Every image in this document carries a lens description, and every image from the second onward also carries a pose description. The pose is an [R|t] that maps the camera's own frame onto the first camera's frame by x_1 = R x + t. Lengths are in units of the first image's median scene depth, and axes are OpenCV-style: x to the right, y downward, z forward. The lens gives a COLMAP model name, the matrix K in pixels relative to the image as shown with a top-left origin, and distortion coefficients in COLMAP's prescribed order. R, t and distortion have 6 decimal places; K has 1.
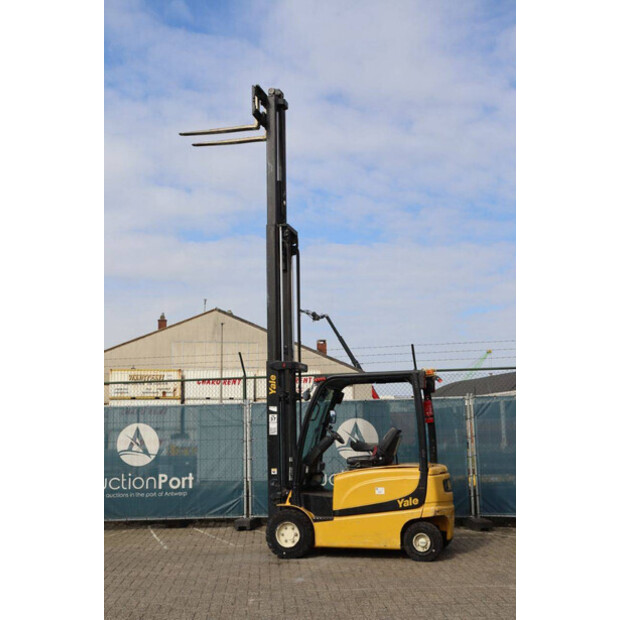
lens RADIAL K [[805.8, 0, 324.9], [0, 805.8, 317.5], [0, 0, 1]] dist [0.045606, 0.000000]
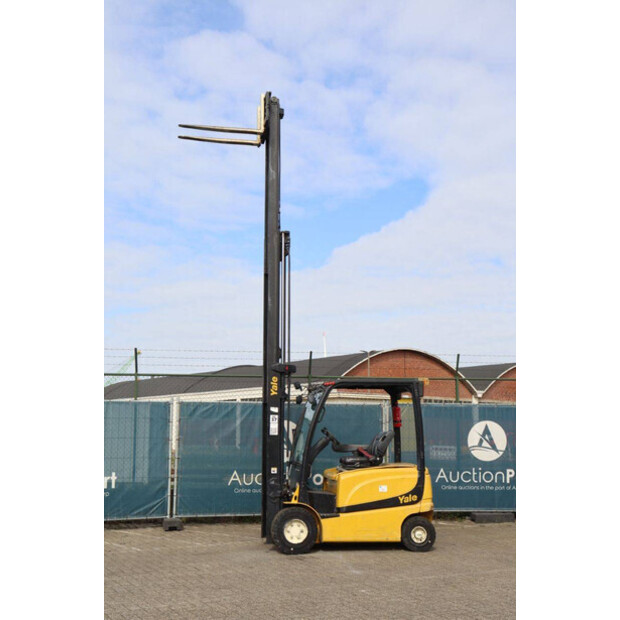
lens RADIAL K [[805.8, 0, 311.0], [0, 805.8, 310.7], [0, 0, 1]] dist [0.045606, 0.000000]
pose [[0.915328, 0.083375, 0.393983, -0.454760], [-0.078591, 0.996505, -0.028295, 0.014284], [-0.394966, -0.005064, 0.918682, 0.040196]]
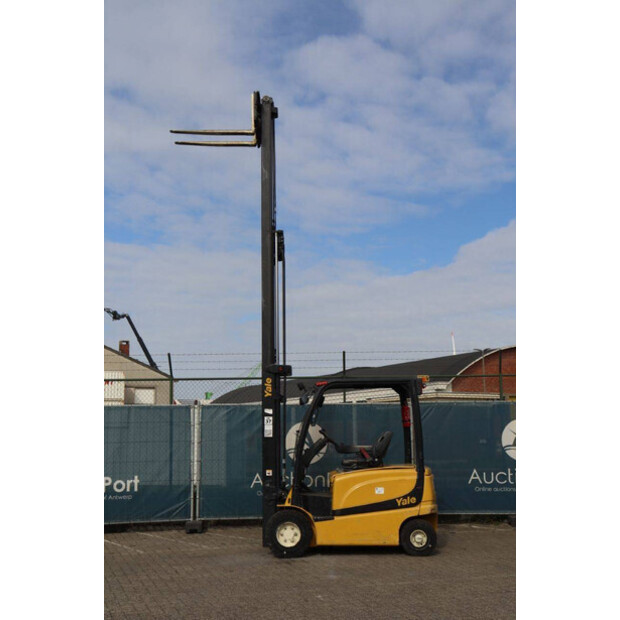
lens RADIAL K [[805.8, 0, 316.1], [0, 805.8, 310.5], [0, 0, 1]] dist [0.045606, 0.000000]
pose [[0.965629, 0.048911, 0.255280, -0.283493], [-0.044999, 0.998763, -0.021147, 0.005901], [-0.255998, 0.008932, 0.966636, 0.000829]]
